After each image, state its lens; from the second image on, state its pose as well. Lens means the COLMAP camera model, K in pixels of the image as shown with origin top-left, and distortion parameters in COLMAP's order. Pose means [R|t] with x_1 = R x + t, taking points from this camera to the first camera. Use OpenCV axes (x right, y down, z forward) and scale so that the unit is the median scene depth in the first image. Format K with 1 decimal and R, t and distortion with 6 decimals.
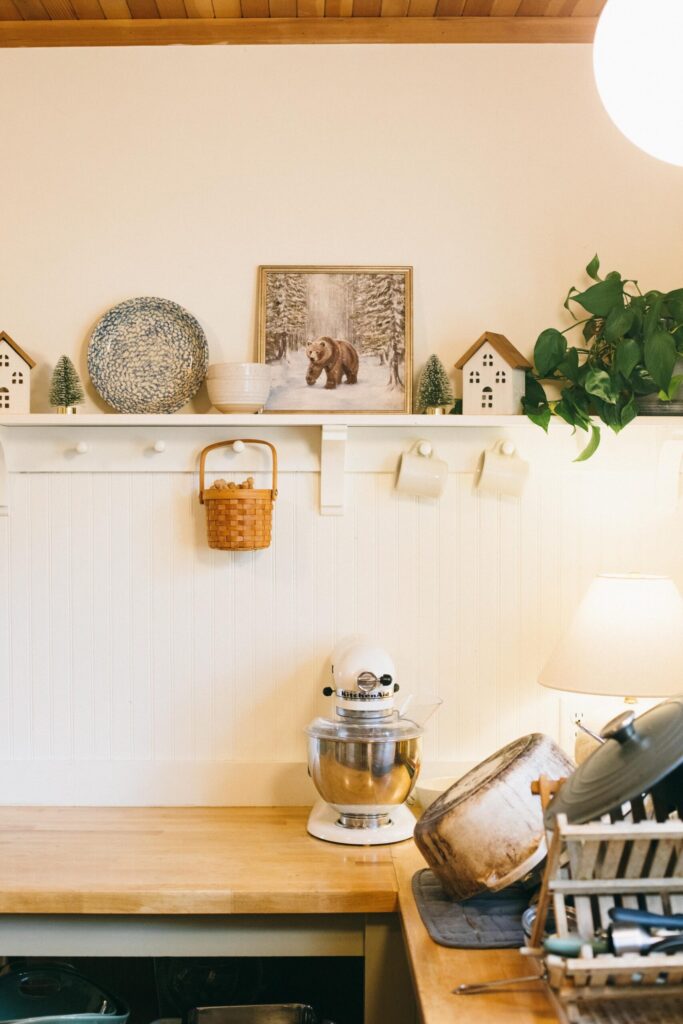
lens RADIAL K [[1557.4, 0, 341.5], [0, 1557.4, 510.7], [0, 0, 1]] dist [-0.129316, 0.000000]
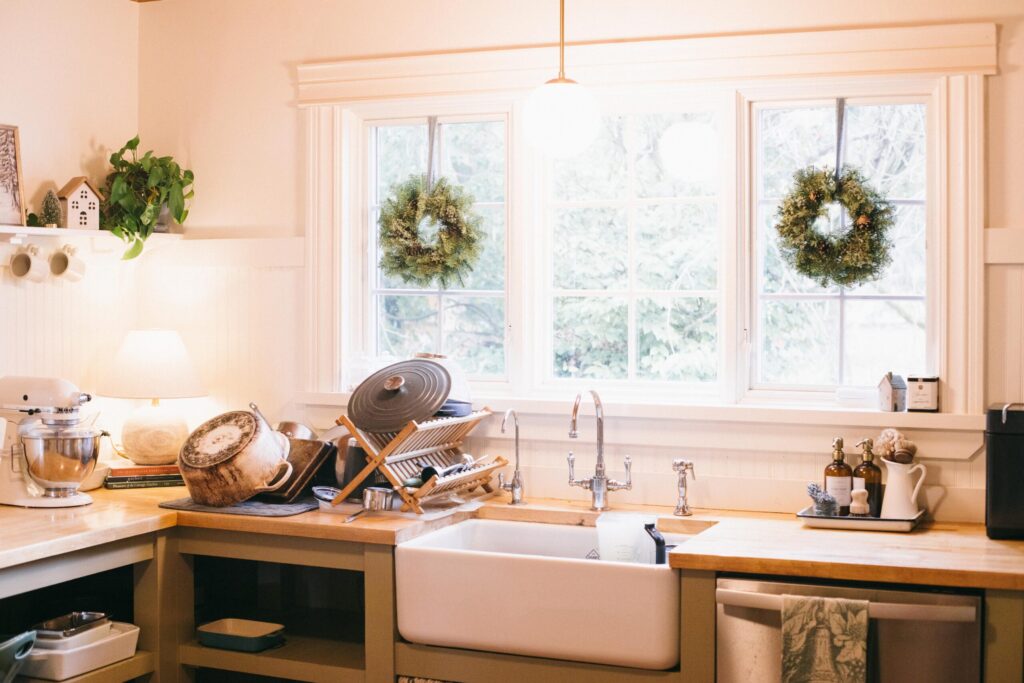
lens RADIAL K [[1557.4, 0, 511.3], [0, 1557.4, 341.2], [0, 0, 1]] dist [-0.129316, 0.000000]
pose [[0.407608, -0.036316, 0.912435, -1.153451], [0.011710, 0.999335, 0.034543, 0.002443], [-0.913082, -0.003395, 0.407762, -0.027980]]
